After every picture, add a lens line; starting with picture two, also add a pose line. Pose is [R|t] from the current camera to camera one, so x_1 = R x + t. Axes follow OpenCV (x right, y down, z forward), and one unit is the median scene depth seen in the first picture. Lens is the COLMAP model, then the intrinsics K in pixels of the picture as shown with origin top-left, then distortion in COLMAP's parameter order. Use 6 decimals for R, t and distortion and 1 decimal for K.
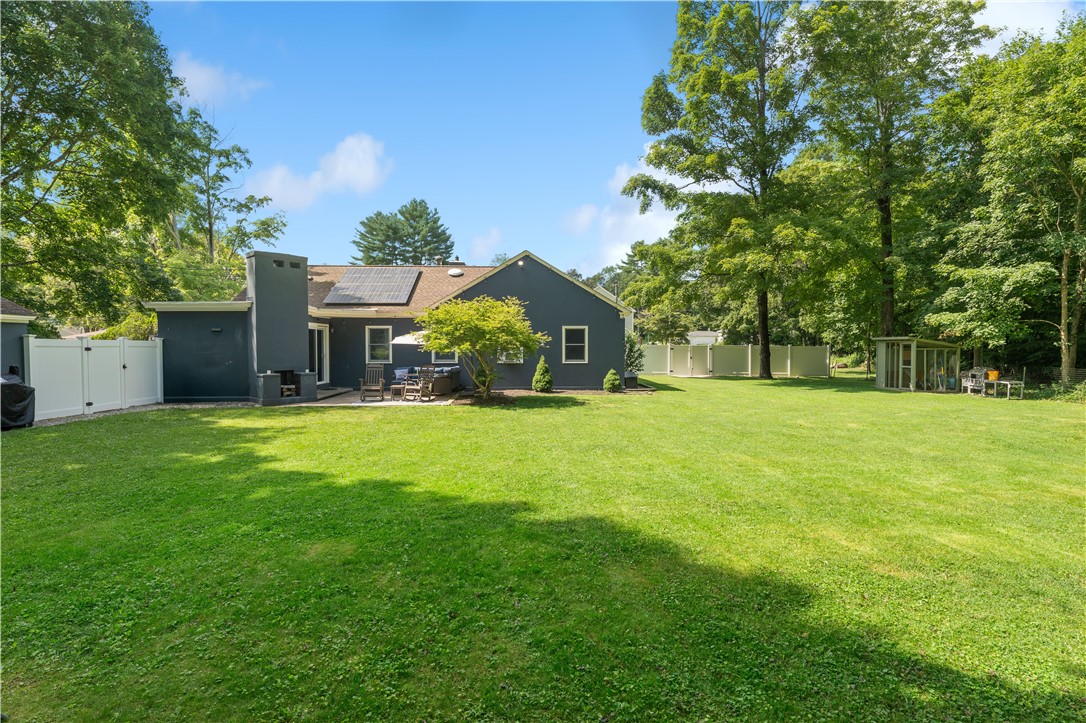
lens RADIAL K [[545.4, 0, 544.3], [0, 545.4, 360.5], [0, 0, 1]] dist [0.004490, 0.000376]
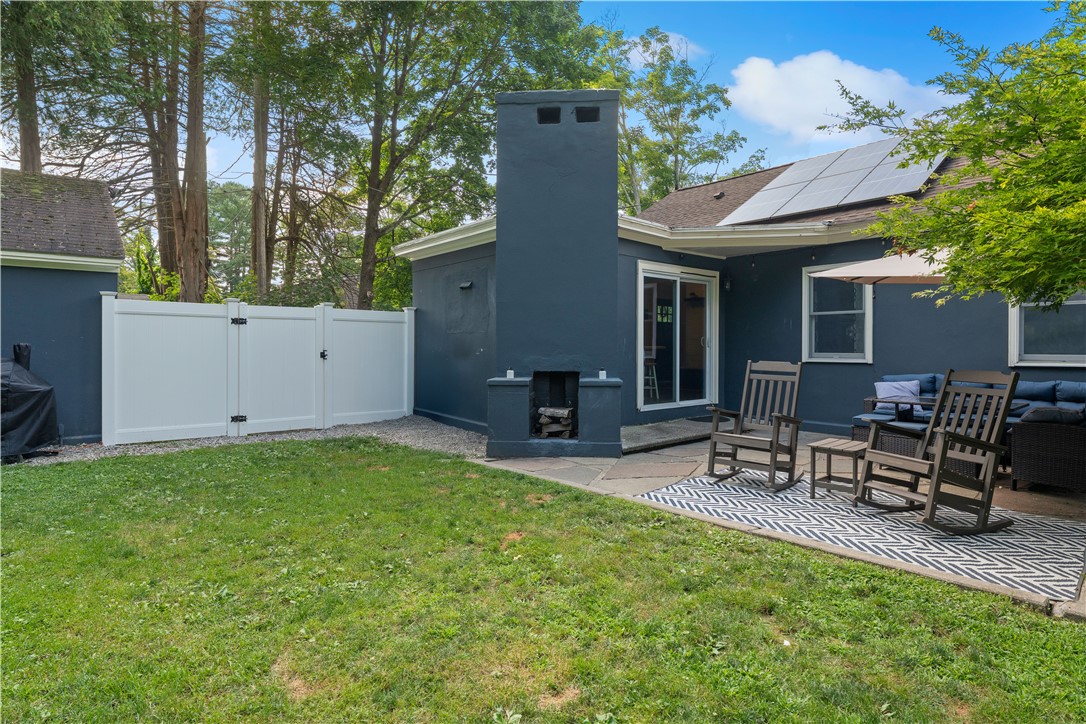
lens RADIAL K [[573.8, 0, 544.4], [0, 573.8, 359.3], [0, 0, 1]] dist [0.006267, 0.000651]
pose [[0.626302, 0.019182, -0.779344, -0.142429], [-0.020021, 0.999763, 0.008518, 0.005471], [0.779323, 0.010269, 0.626538, 0.720358]]
